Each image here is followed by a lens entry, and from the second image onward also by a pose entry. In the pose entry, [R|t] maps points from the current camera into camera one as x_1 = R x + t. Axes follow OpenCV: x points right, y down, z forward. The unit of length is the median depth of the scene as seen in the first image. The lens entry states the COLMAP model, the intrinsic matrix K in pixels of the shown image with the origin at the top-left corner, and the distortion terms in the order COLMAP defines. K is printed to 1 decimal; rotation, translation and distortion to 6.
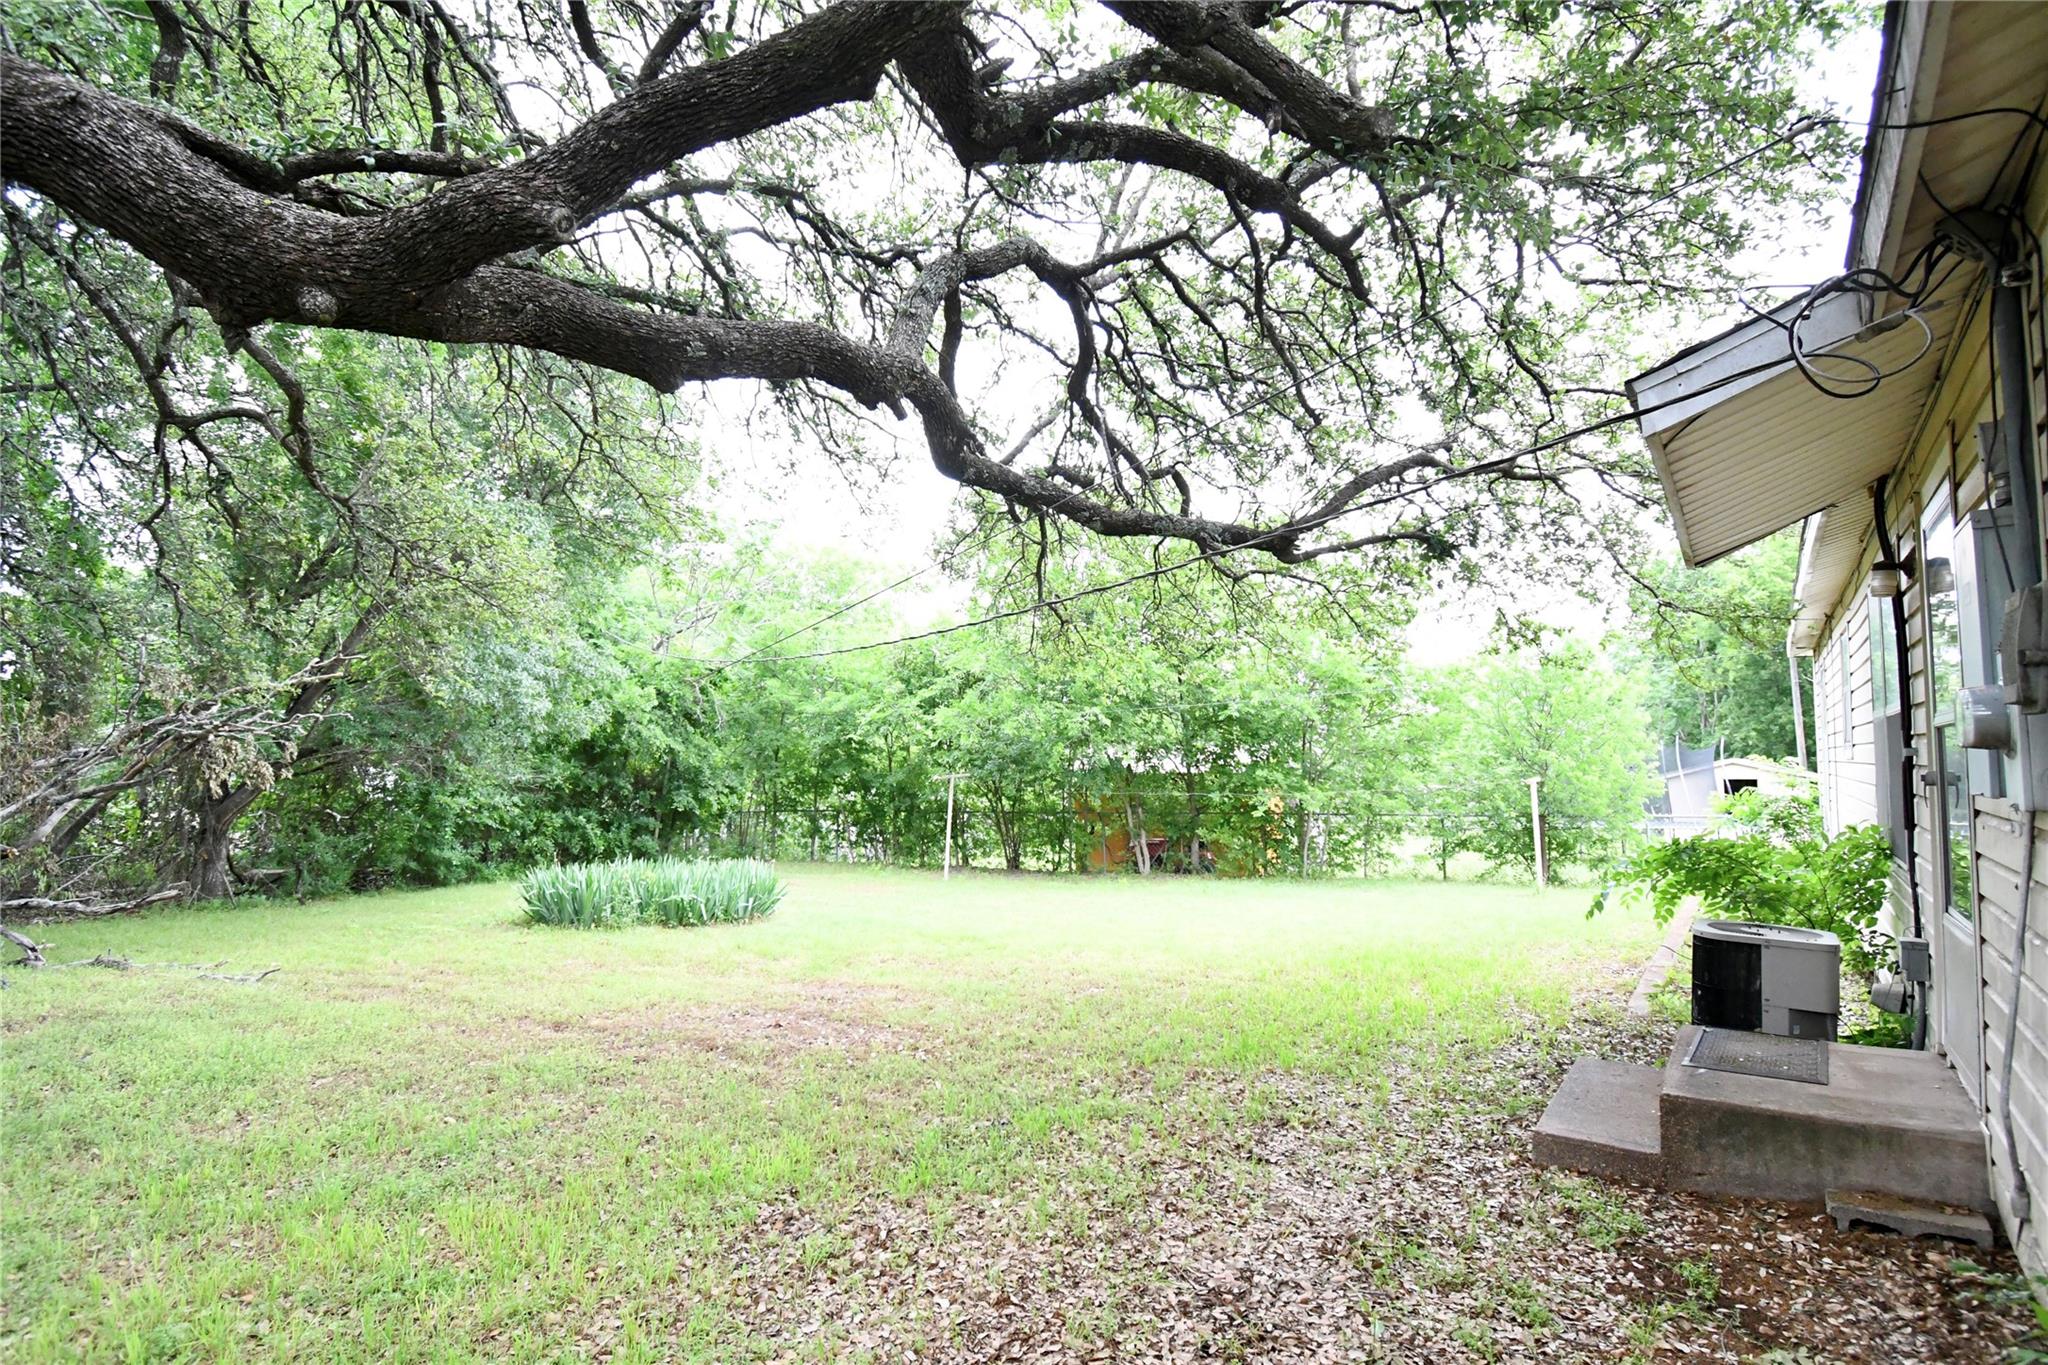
lens RADIAL K [[1067.2, 0, 1024.0], [0, 1067.2, 682.5], [0, 0, 1]] dist [0.018768, -0.031683]
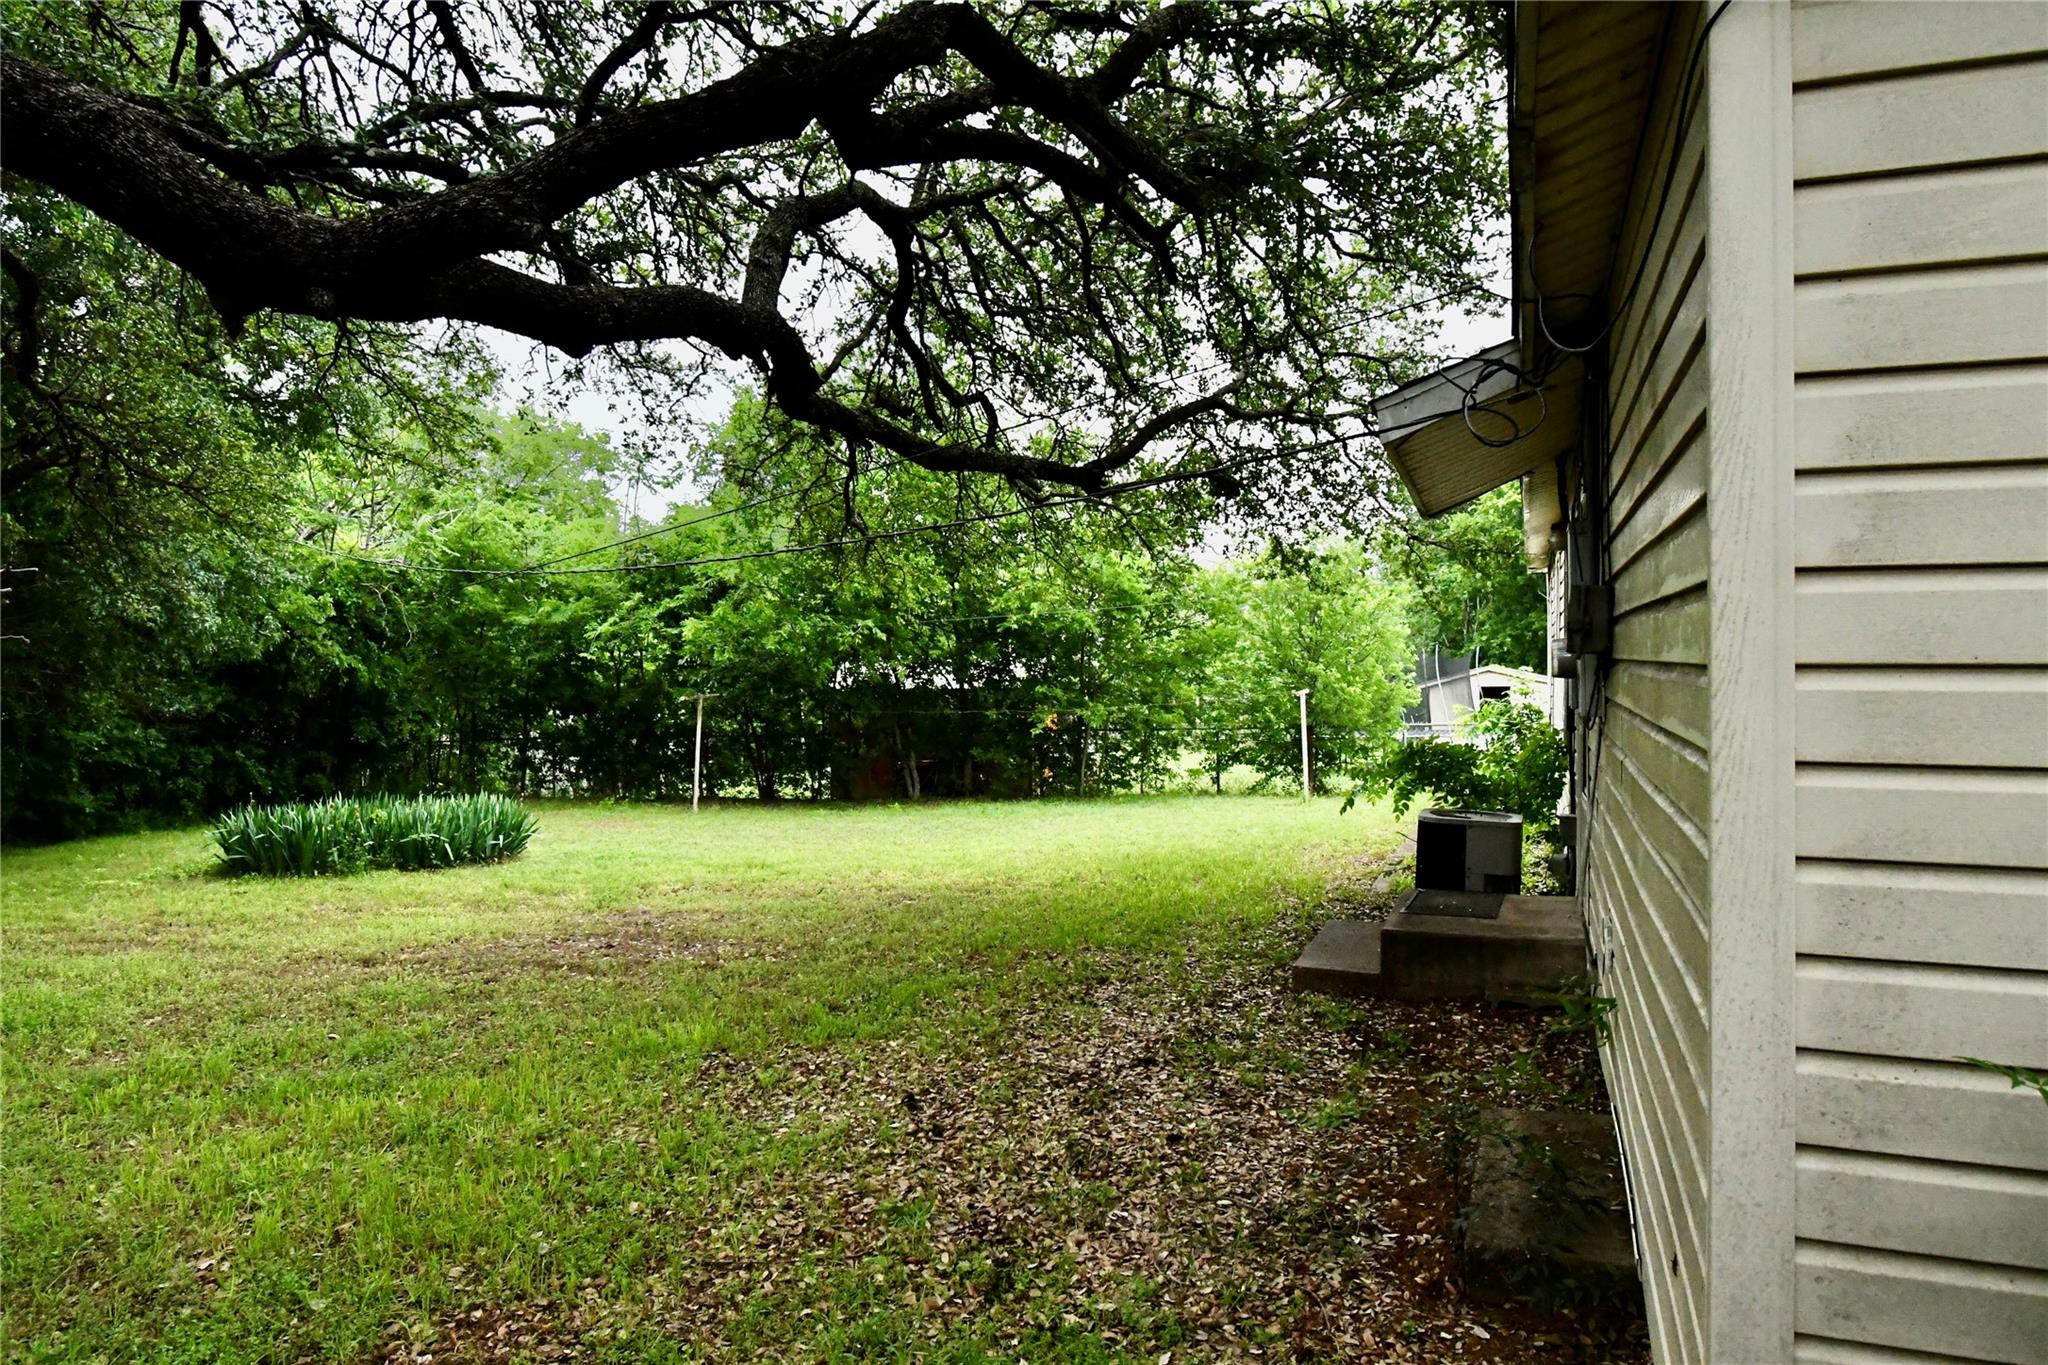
lens RADIAL K [[1352.7, 0, 1024.0], [0, 1352.7, 682.5], [0, 0, 1]] dist [-0.000900, 0.000071]
pose [[0.971908, -0.012943, 0.235007, -0.079113], [-0.006611, 0.996592, 0.082228, -0.020677], [-0.235270, -0.081472, 0.968509, -0.172495]]
